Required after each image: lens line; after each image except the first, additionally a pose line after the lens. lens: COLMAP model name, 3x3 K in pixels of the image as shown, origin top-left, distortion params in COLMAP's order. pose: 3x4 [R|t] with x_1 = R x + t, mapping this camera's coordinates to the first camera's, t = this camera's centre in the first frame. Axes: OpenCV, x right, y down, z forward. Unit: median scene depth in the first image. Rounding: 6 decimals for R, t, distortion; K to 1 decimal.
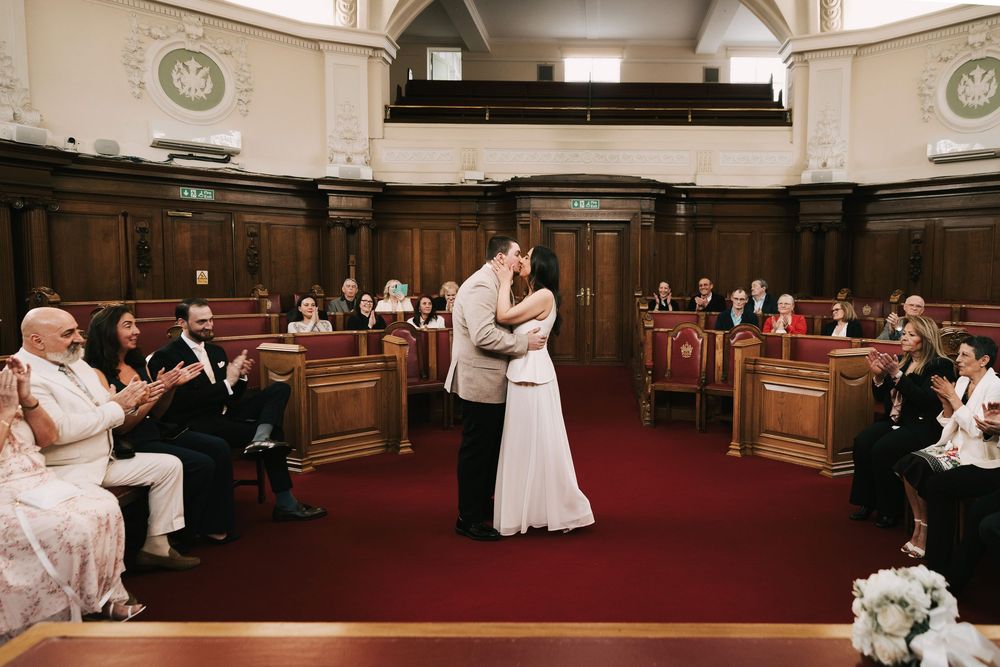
lens RADIAL K [[705.1, 0, 593.8], [0, 705.1, 331.4], [0, 0, 1]] dist [0.008991, -0.002898]
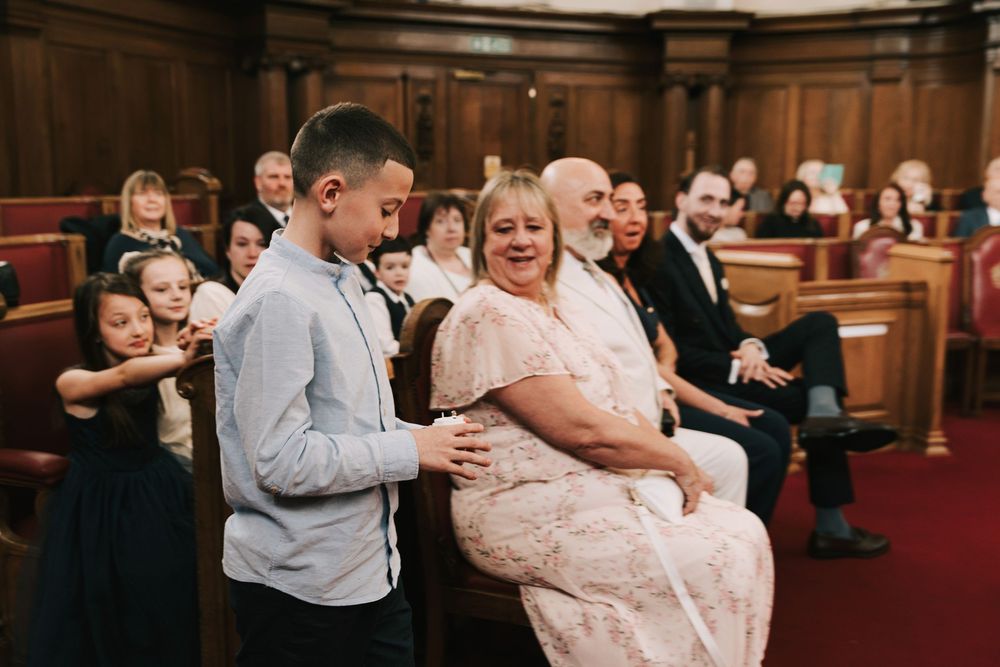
lens RADIAL K [[1034.8, 0, 499.7], [0, 1034.8, 315.3], [0, 0, 1]] dist [0.017622, 0.015374]
pose [[0.924495, 0.041934, -0.378880, -0.278807], [-0.023199, 0.998278, 0.053881, 0.024954], [0.380487, -0.041023, 0.923876, 0.104039]]
